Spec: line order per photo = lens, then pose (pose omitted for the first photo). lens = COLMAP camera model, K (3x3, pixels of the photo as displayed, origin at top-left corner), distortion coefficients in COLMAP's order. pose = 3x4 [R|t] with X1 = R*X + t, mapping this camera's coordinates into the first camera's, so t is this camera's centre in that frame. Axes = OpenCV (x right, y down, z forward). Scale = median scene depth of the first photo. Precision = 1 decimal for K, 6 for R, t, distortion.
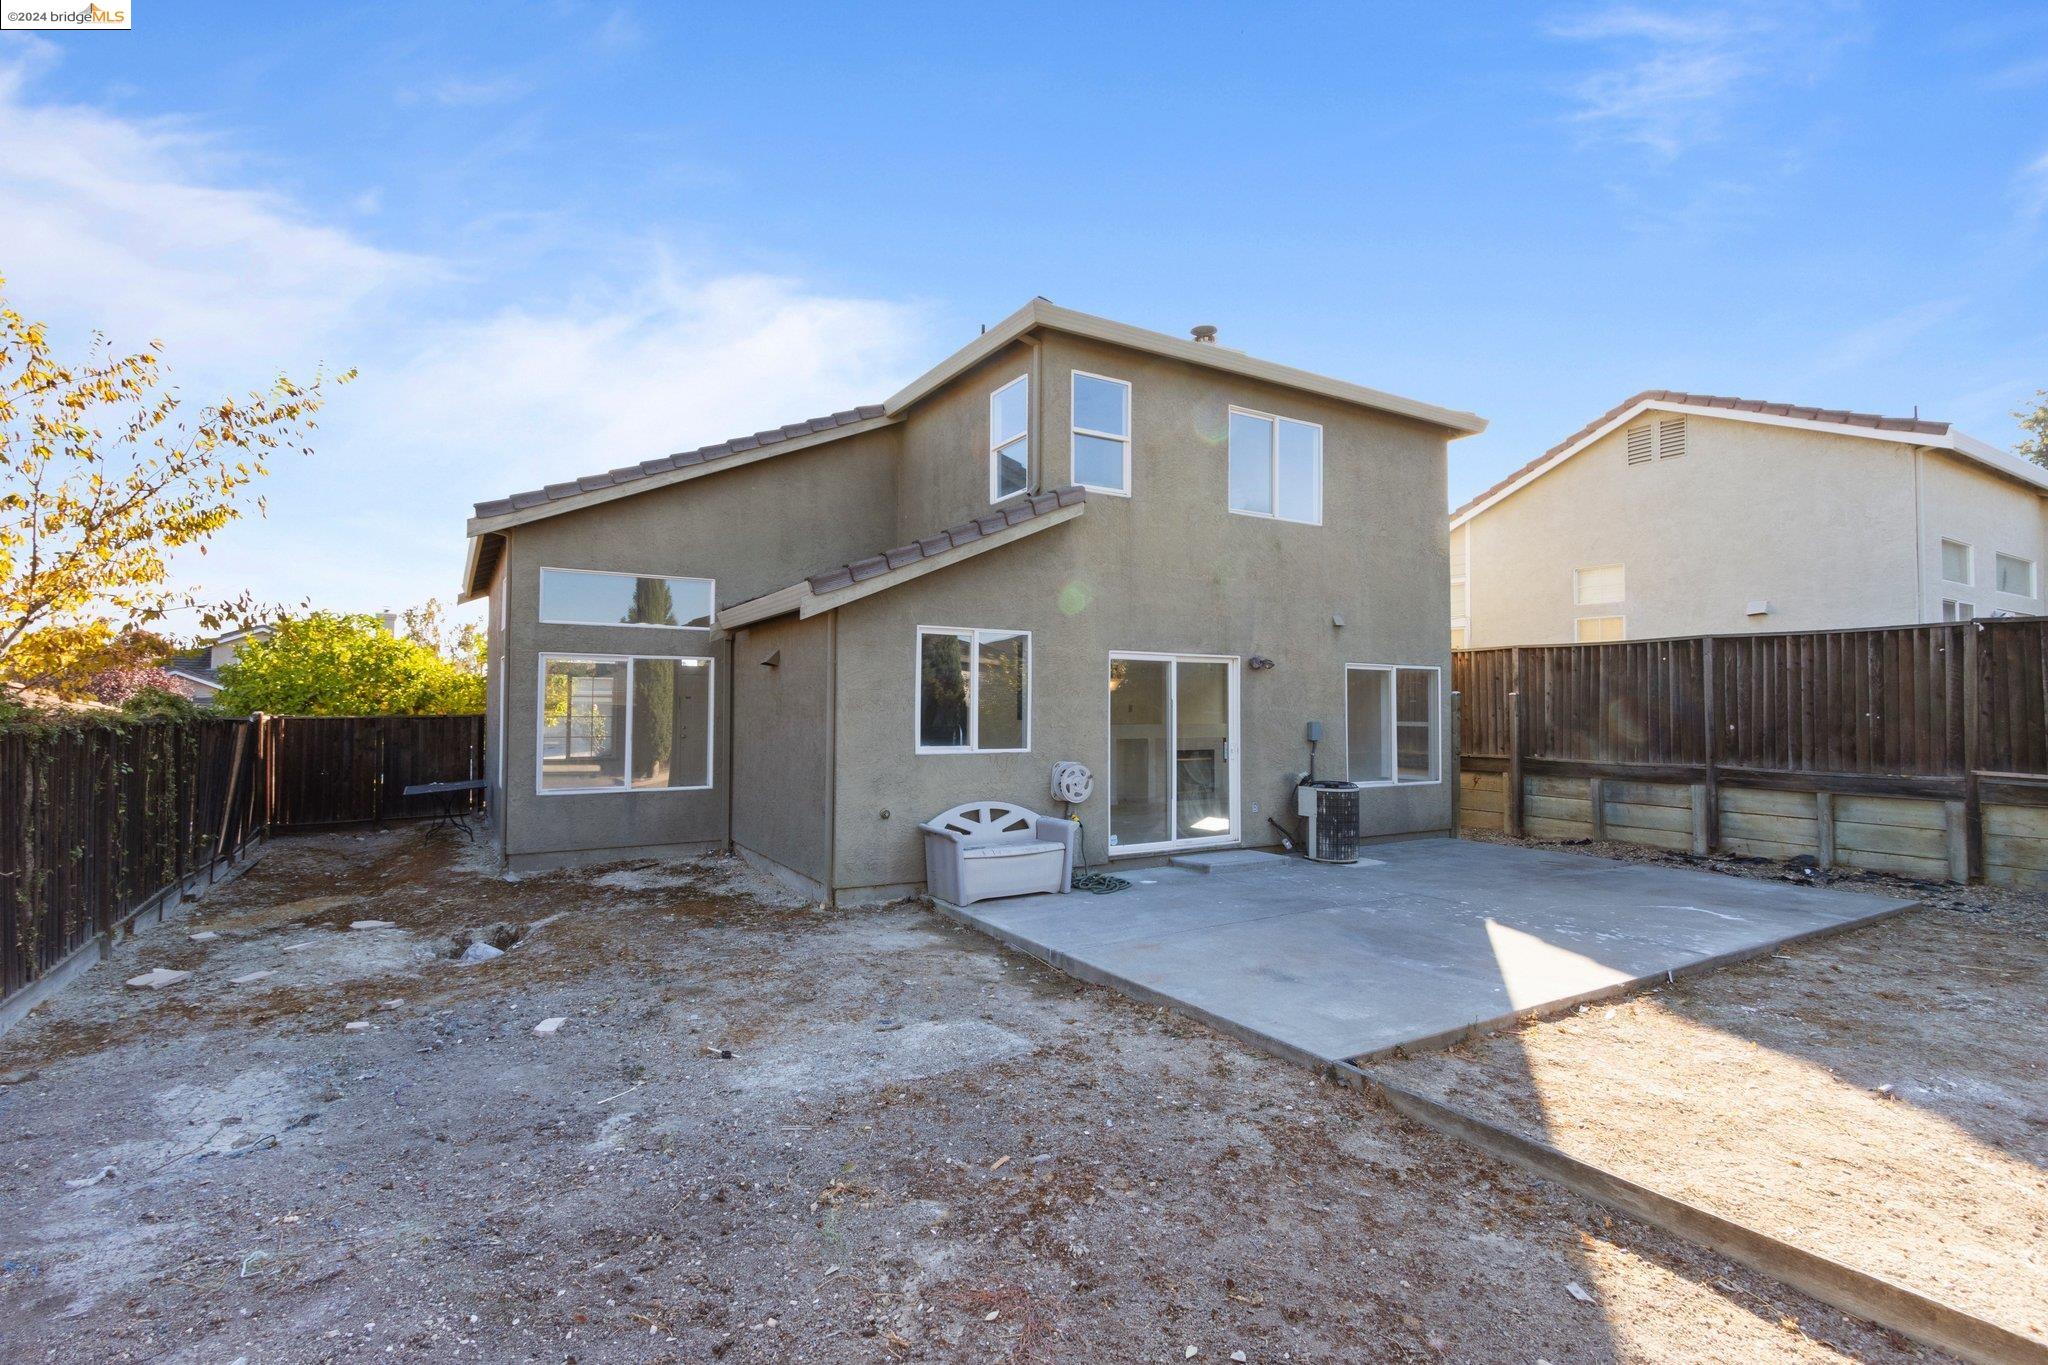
lens RADIAL K [[952.5, 0, 1008.4], [0, 952.5, 674.9], [0, 0, 1]] dist [0.006939, -0.000193]
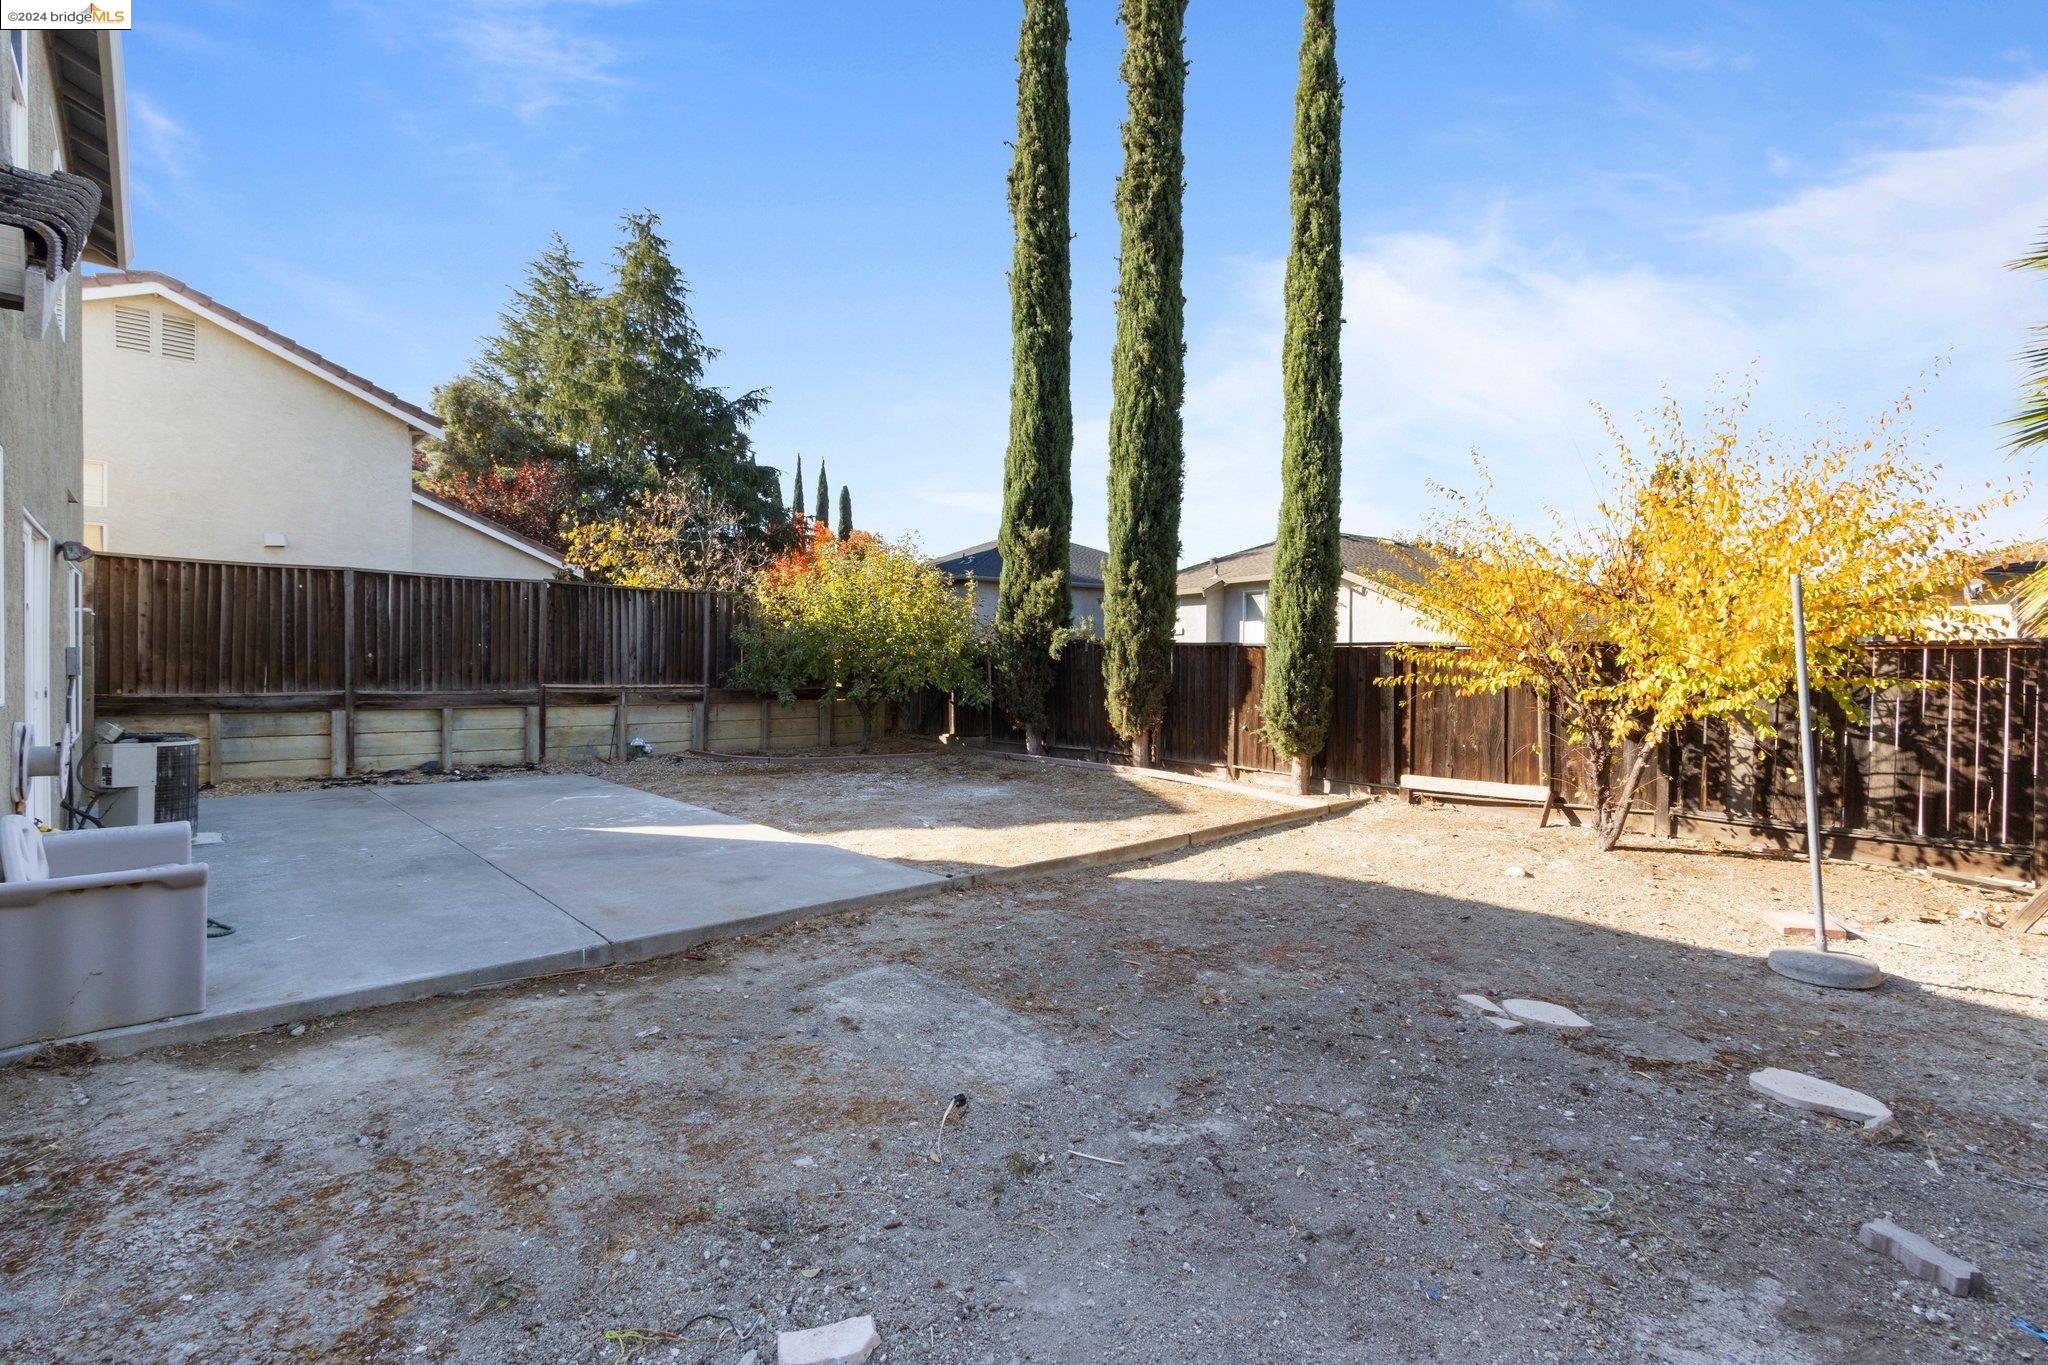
lens RADIAL K [[952.5, 0, 1008.4], [0, 952.5, 674.9], [0, 0, 1]] dist [0.006939, -0.000193]
pose [[-0.205636, -0.020211, 0.978420, -0.529112], [-0.045740, 0.998893, 0.011020, 0.037007], [-0.977559, -0.042486, -0.206333, 0.598141]]
